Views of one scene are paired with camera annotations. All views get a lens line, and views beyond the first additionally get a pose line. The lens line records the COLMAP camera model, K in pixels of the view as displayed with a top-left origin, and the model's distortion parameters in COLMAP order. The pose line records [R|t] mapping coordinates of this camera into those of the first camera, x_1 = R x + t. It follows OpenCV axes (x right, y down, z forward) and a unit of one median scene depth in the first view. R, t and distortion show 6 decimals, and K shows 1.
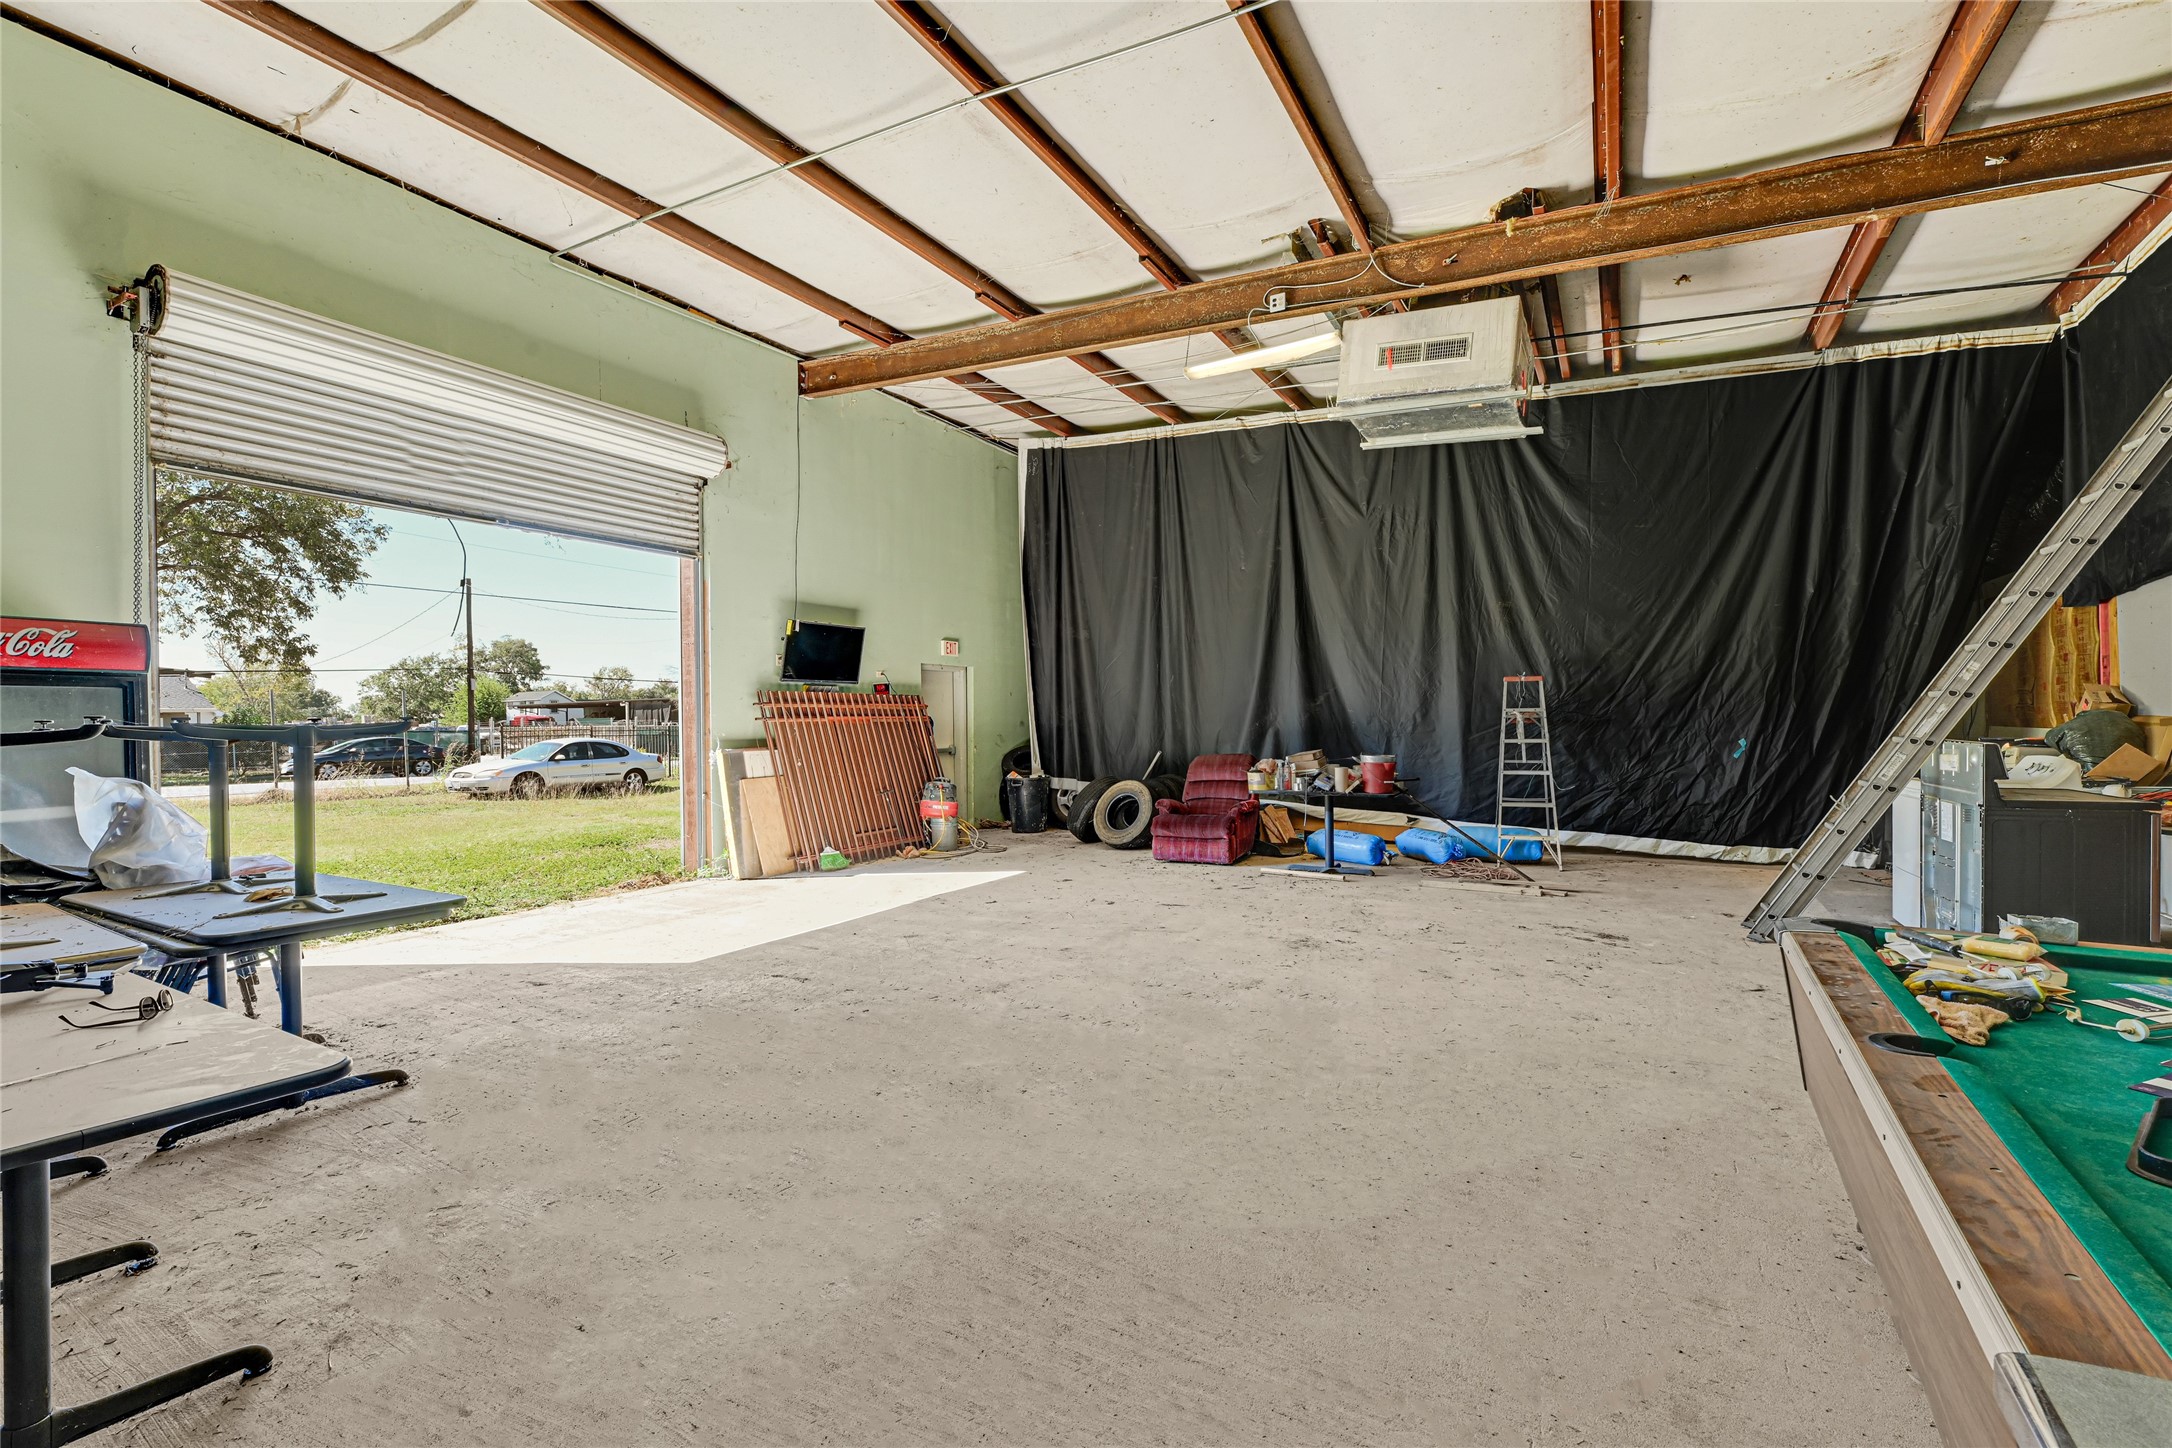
lens RADIAL K [[911.2, 0, 1086.0], [0, 911.2, 724.0], [0, 0, 1]] dist [-0.000755, 0.000024]
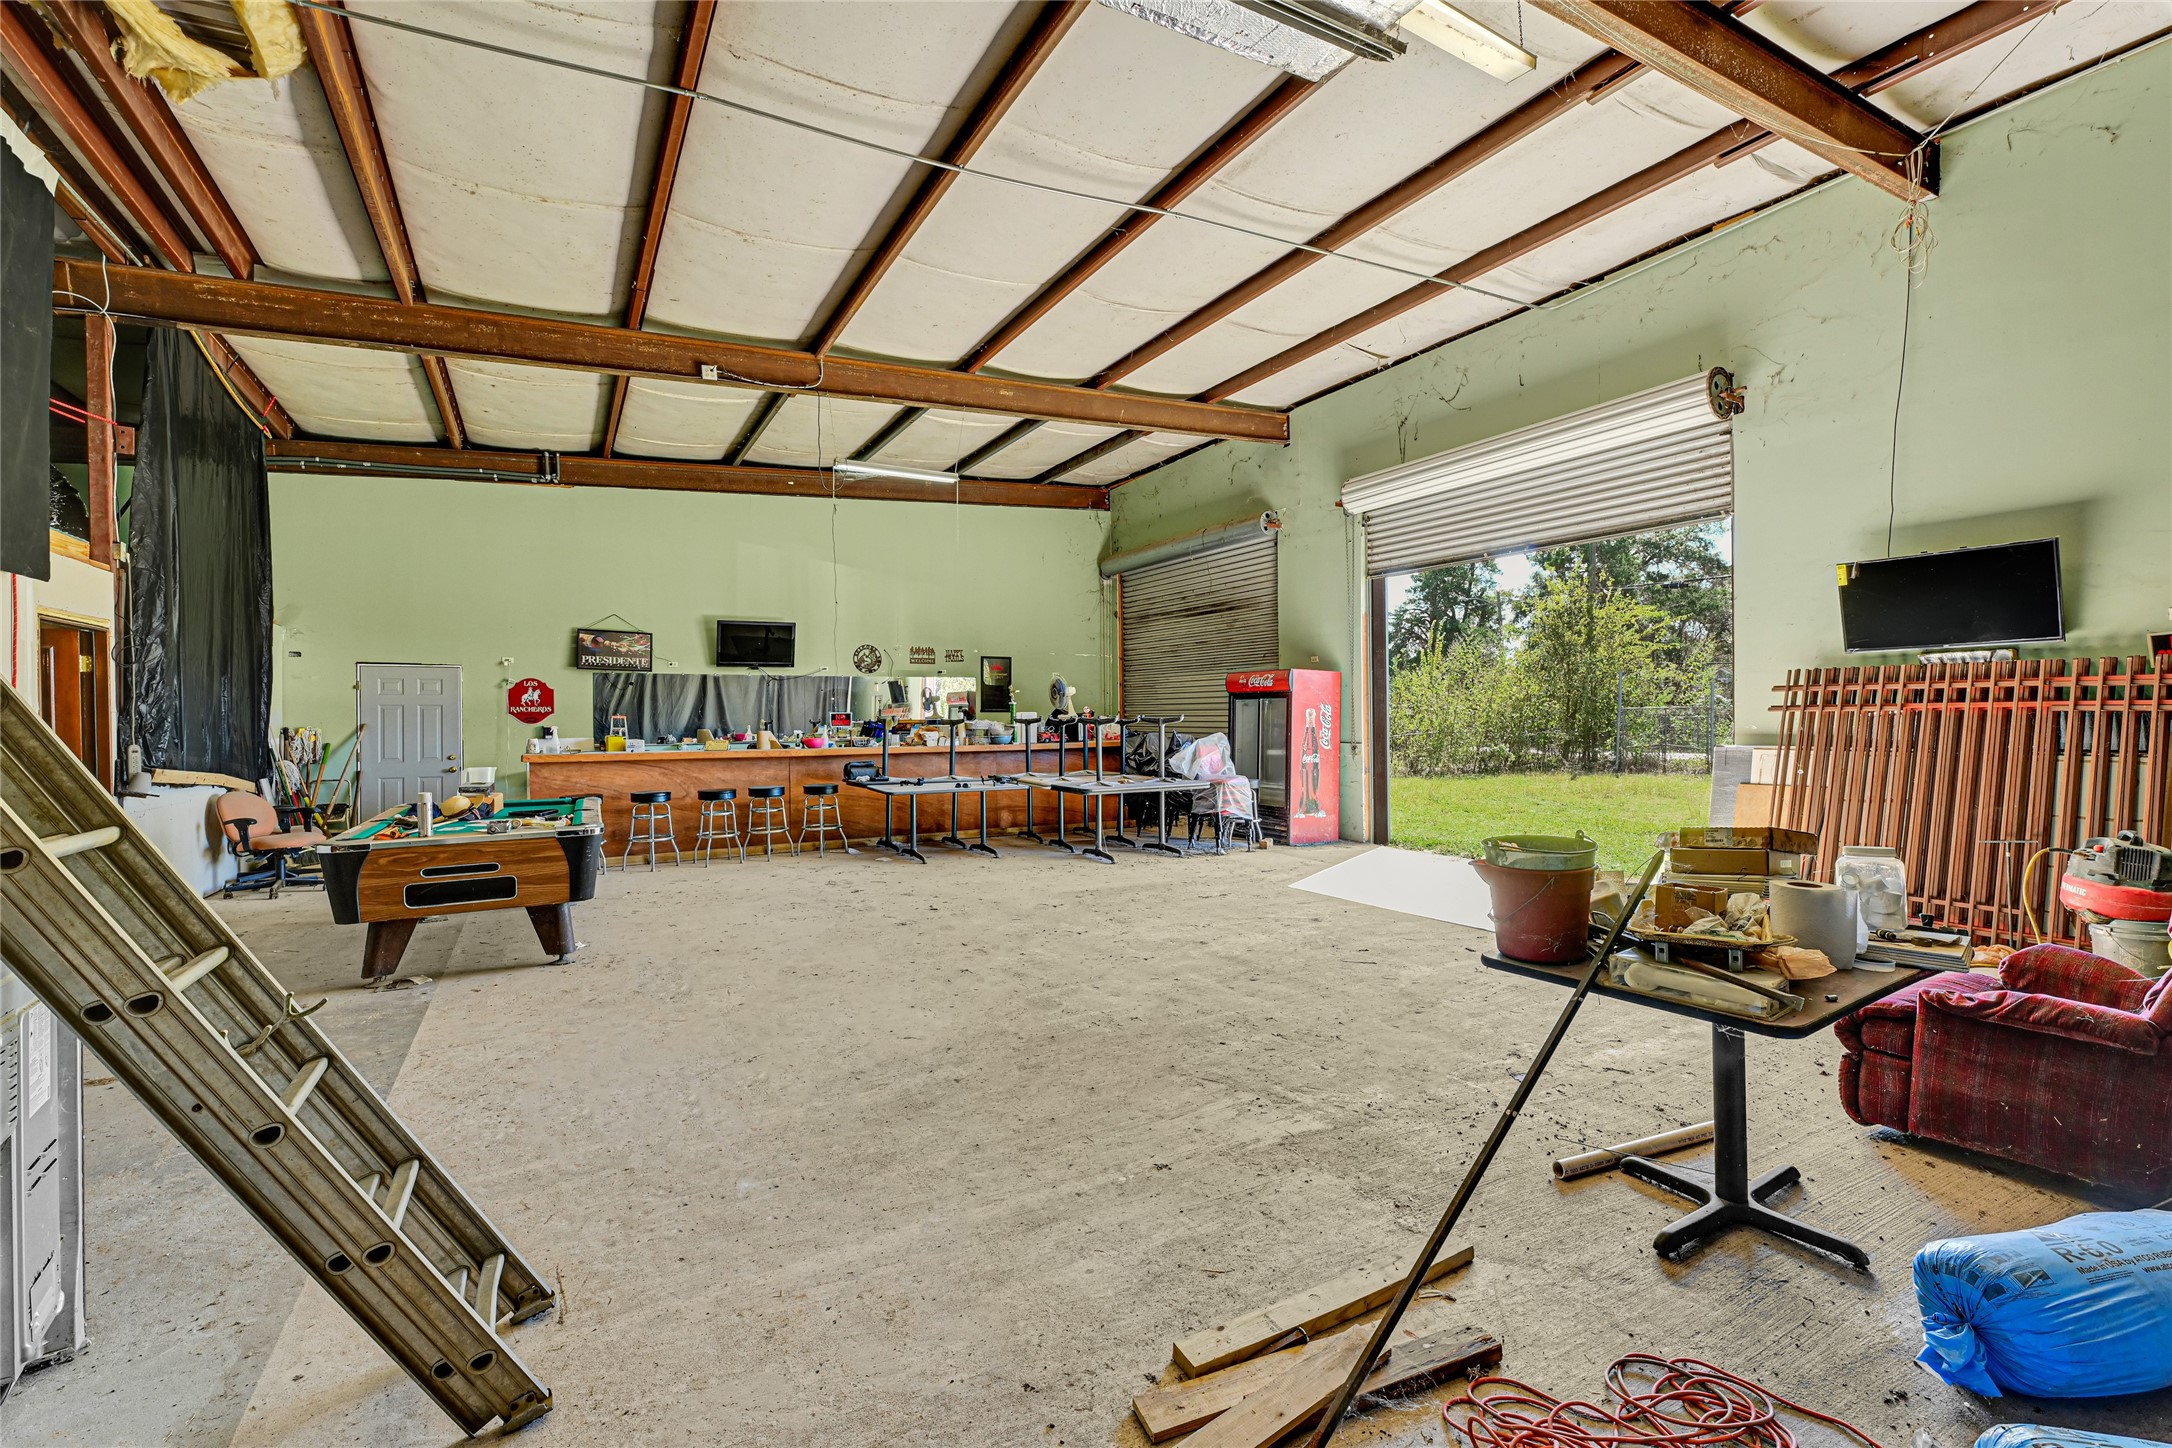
lens RADIAL K [[911.2, 0, 1086.0], [0, 911.2, 724.0], [0, 0, 1]] dist [-0.000755, 0.000024]
pose [[-0.478843, 0.026088, -0.877513, 0.562626], [0.015287, 0.999655, 0.021377, -0.015746], [0.877767, -0.003178, -0.479077, 0.820641]]
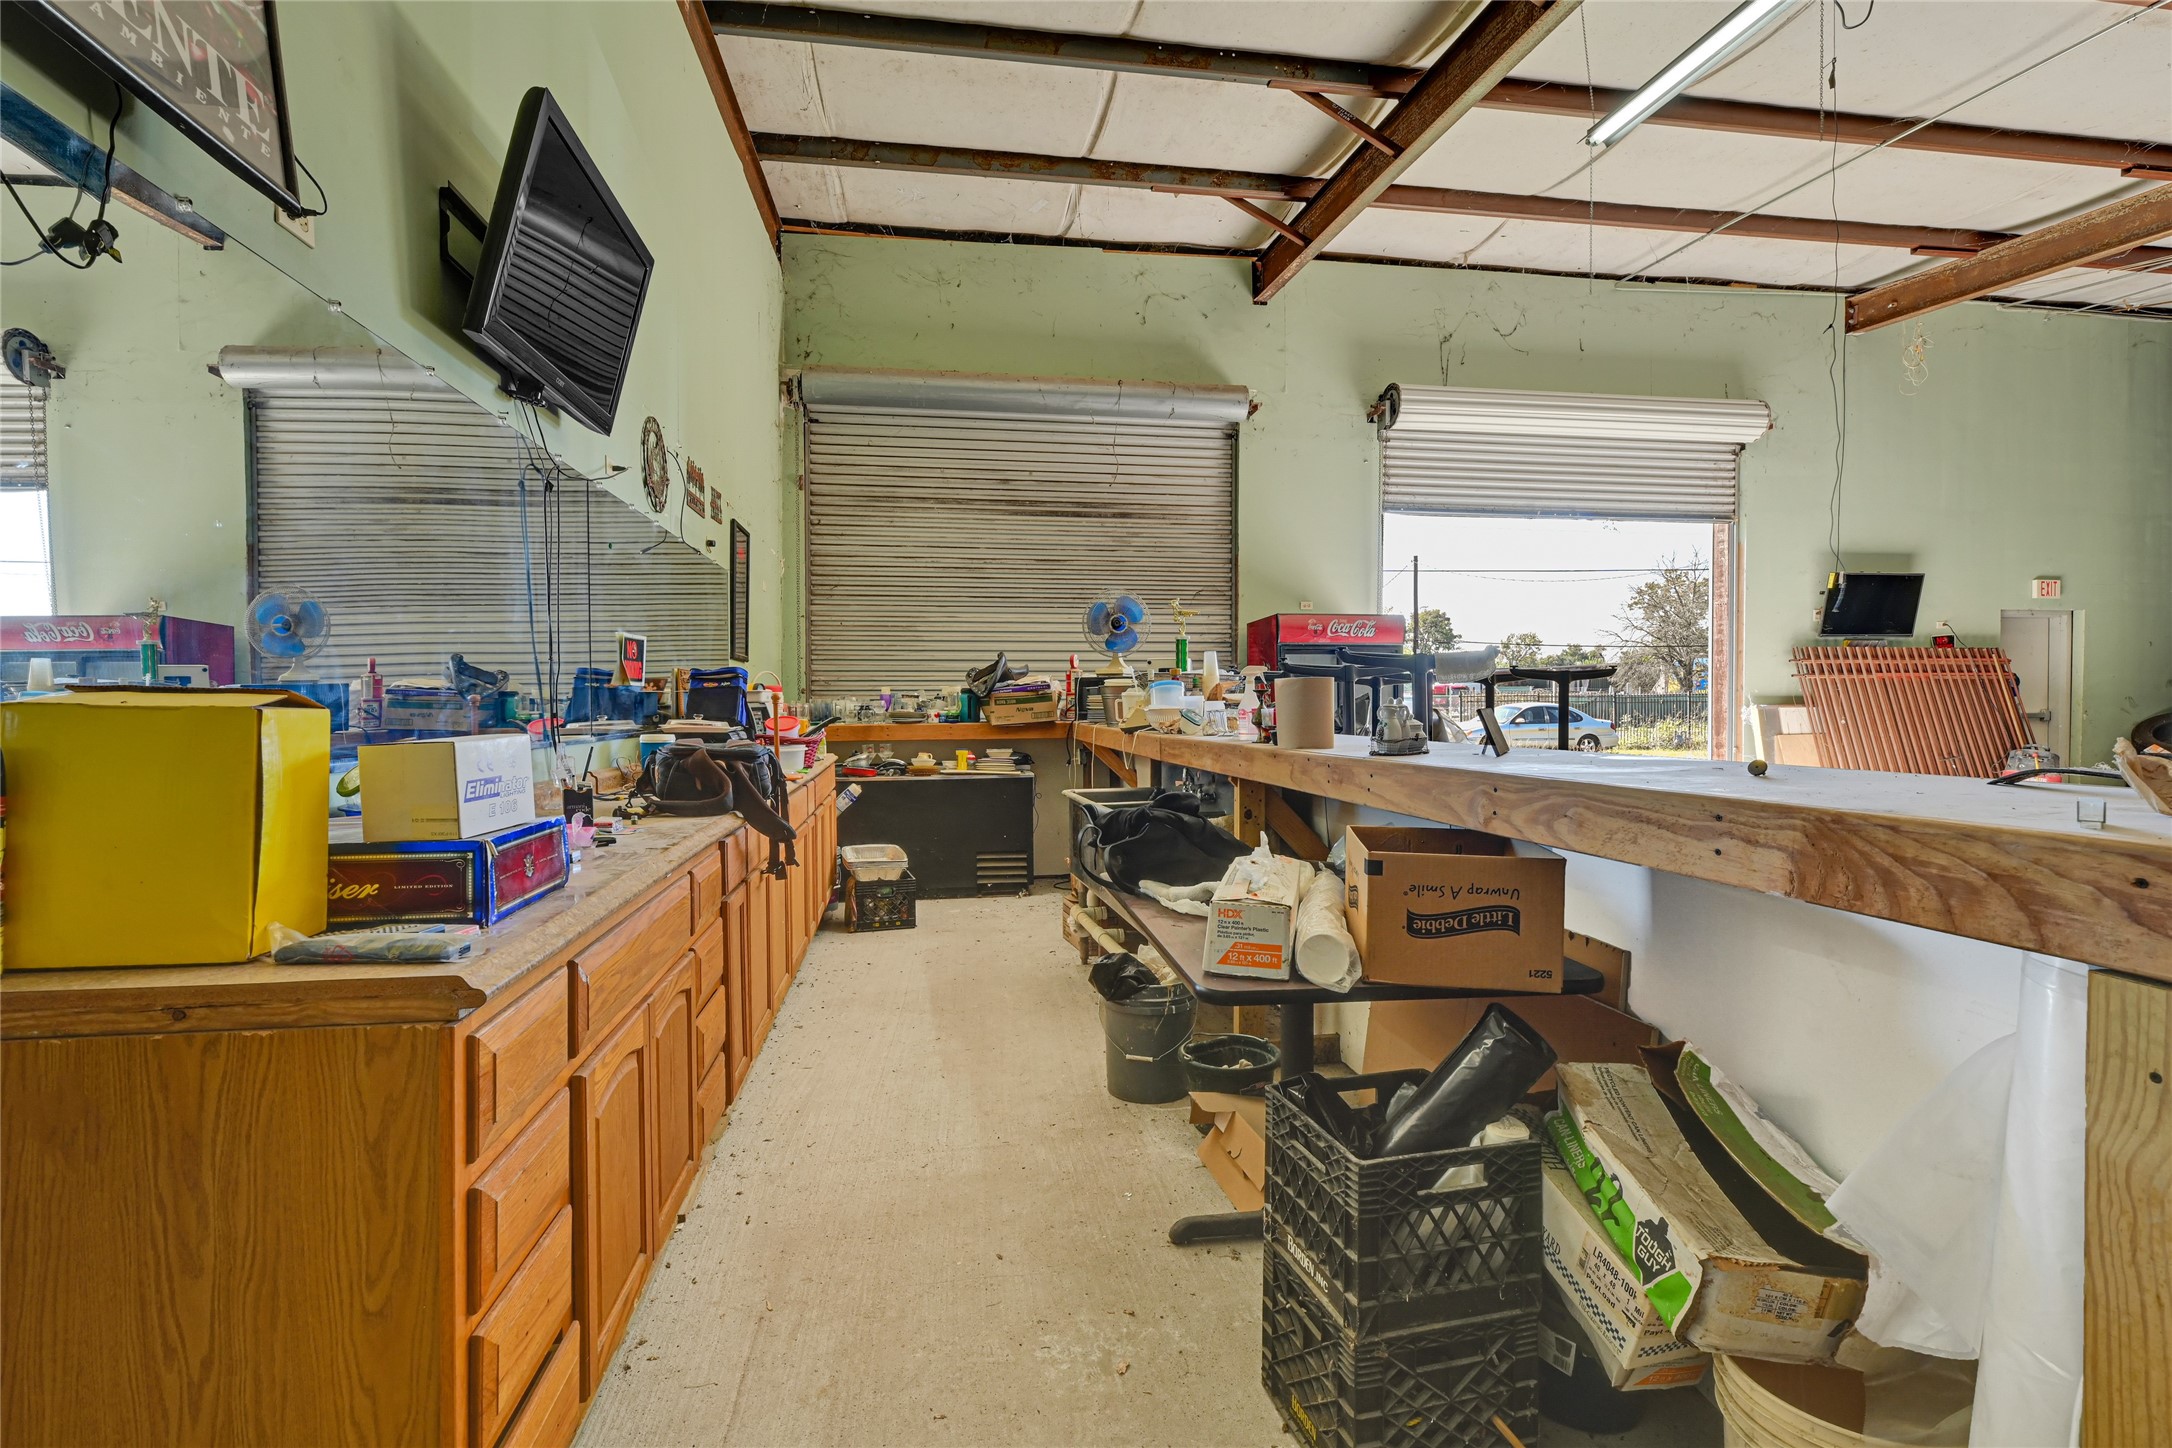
lens RADIAL K [[1011.0, 0, 1093.1], [0, 1011.0, 719.4], [0, 0, 1]] dist [-0.001098, 0.000078]
pose [[0.643078, 0.022354, -0.765475, -0.006169], [-0.003674, 0.999652, 0.026106, 0.015914], [0.765792, -0.013975, 0.642936, -0.289866]]
